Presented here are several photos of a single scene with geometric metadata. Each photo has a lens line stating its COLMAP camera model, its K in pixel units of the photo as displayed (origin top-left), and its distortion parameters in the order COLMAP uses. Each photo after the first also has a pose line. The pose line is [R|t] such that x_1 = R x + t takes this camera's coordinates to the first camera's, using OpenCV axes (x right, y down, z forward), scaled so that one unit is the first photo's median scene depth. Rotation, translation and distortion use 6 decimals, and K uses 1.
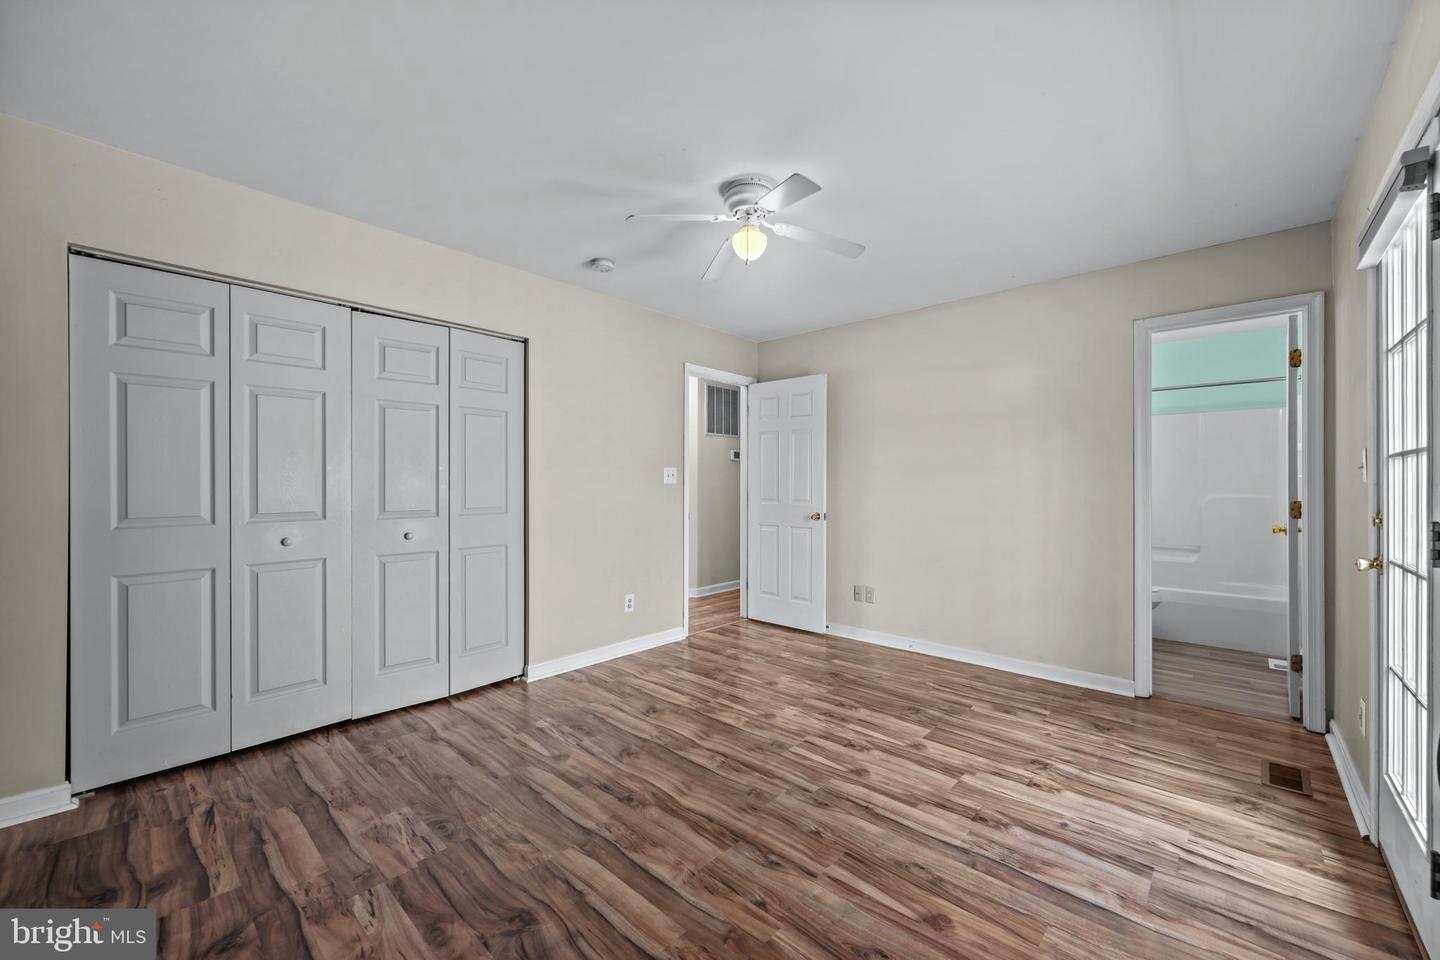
lens RADIAL K [[566.7, 0, 718.6], [0, 566.7, 479.5], [0, 0, 1]] dist [0.001676, -0.000031]
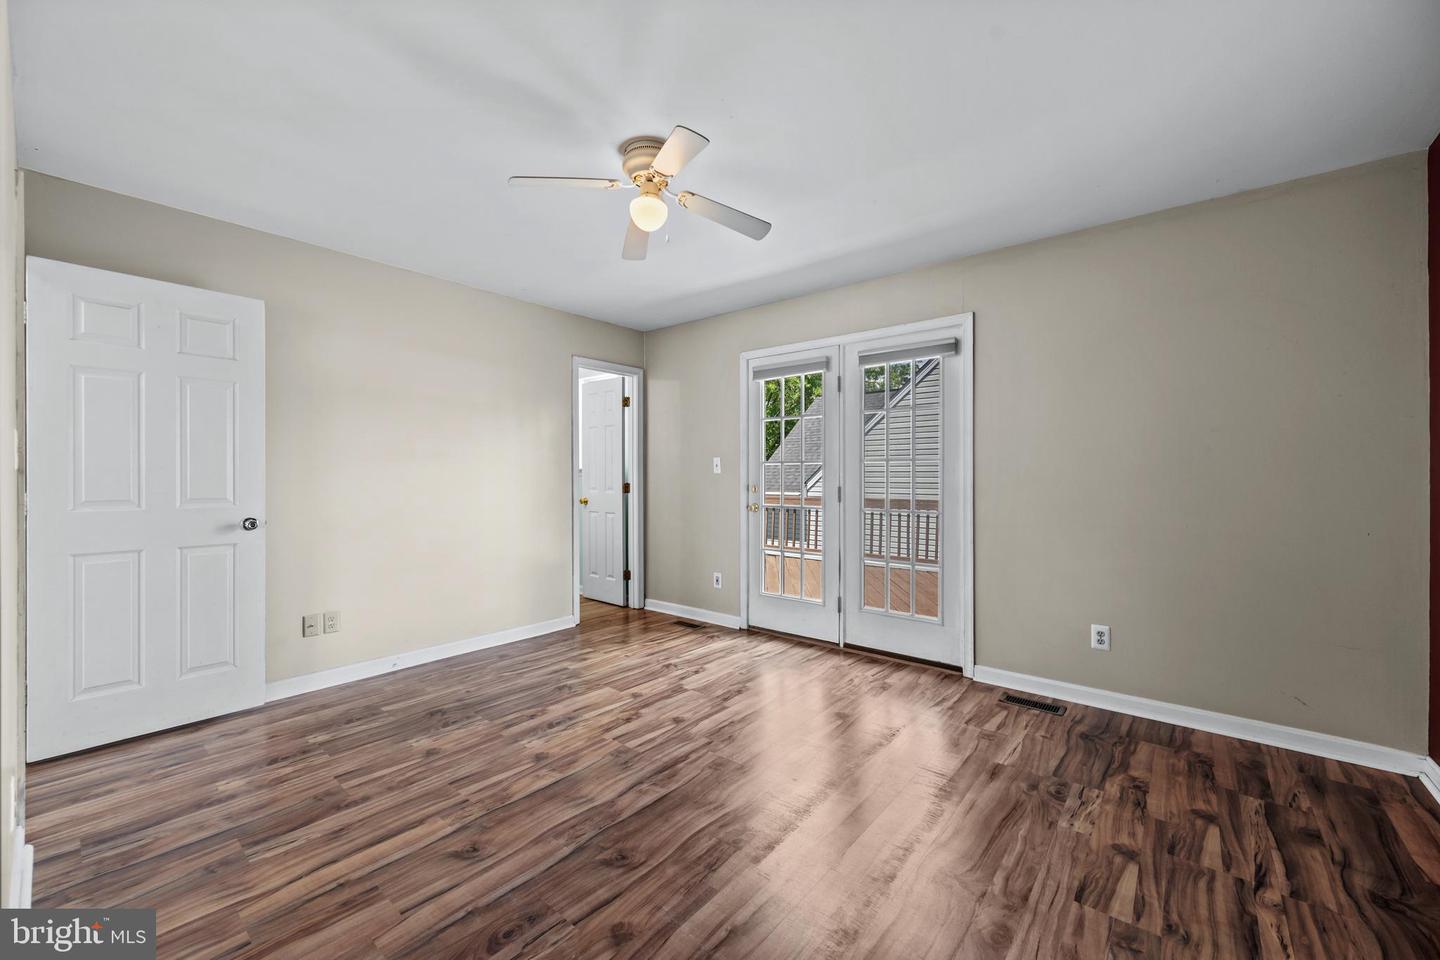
lens RADIAL K [[566.7, 0, 718.6], [0, 566.7, 479.5], [0, 0, 1]] dist [0.001676, -0.000031]
pose [[-0.049807, -0.009824, 0.998711, -0.836927], [-0.009929, 0.999907, 0.009340, 0.008581], [-0.998710, -0.009451, -0.049900, 0.896317]]
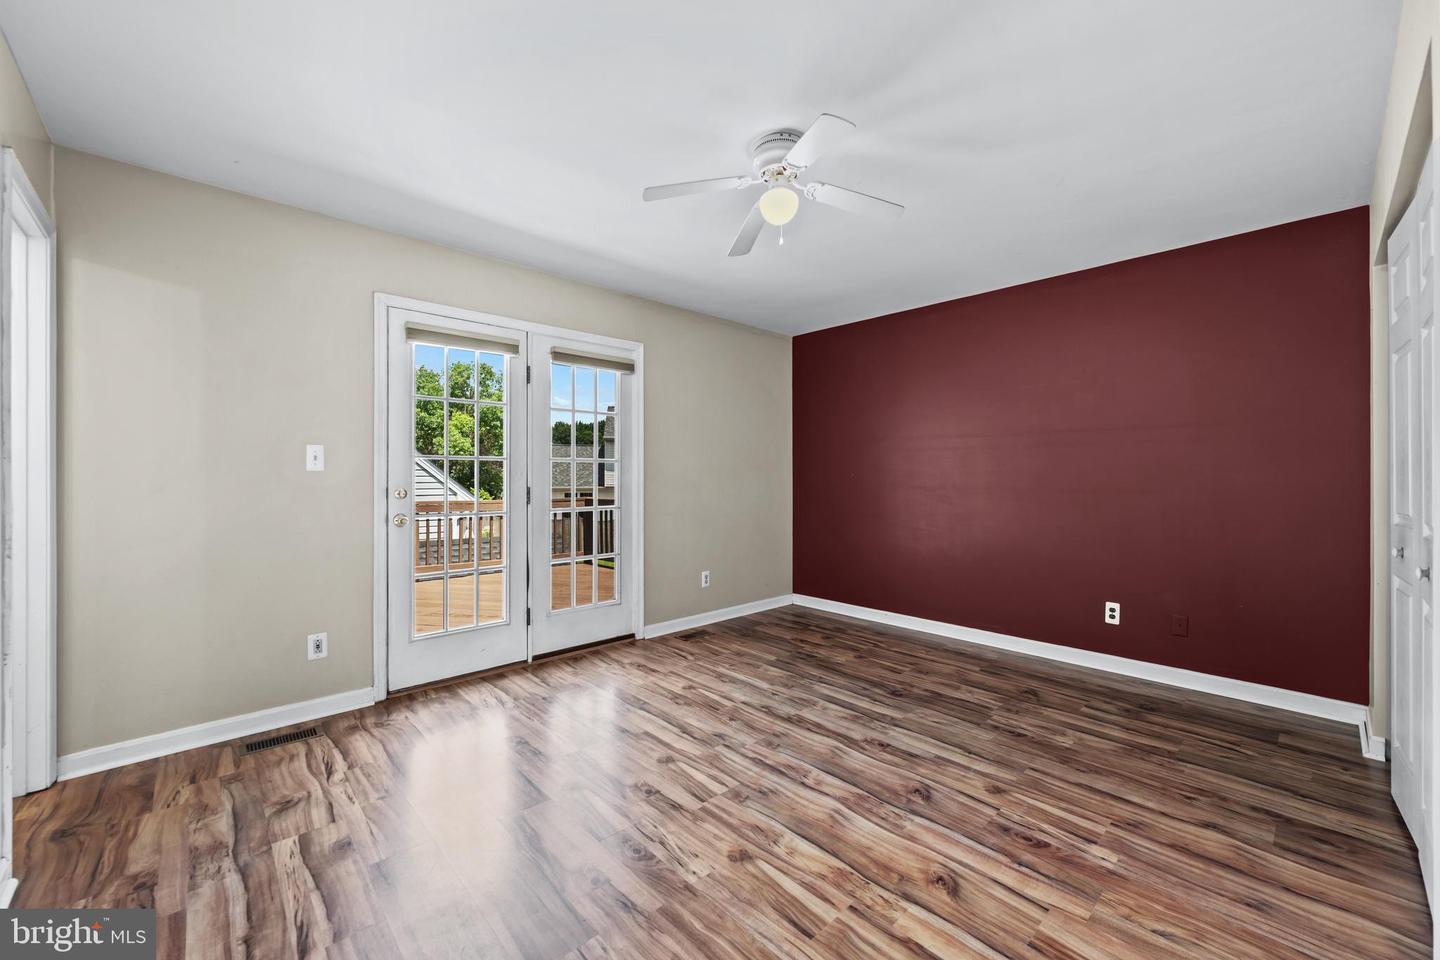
lens RADIAL K [[566.7, 0, 718.6], [0, 566.7, 479.5], [0, 0, 1]] dist [0.001676, -0.000031]
pose [[-0.997048, -0.005457, 0.076589, 0.076065], [-0.005607, 0.999983, -0.001746, 0.019404], [-0.076578, -0.002171, -0.997061, 1.823458]]
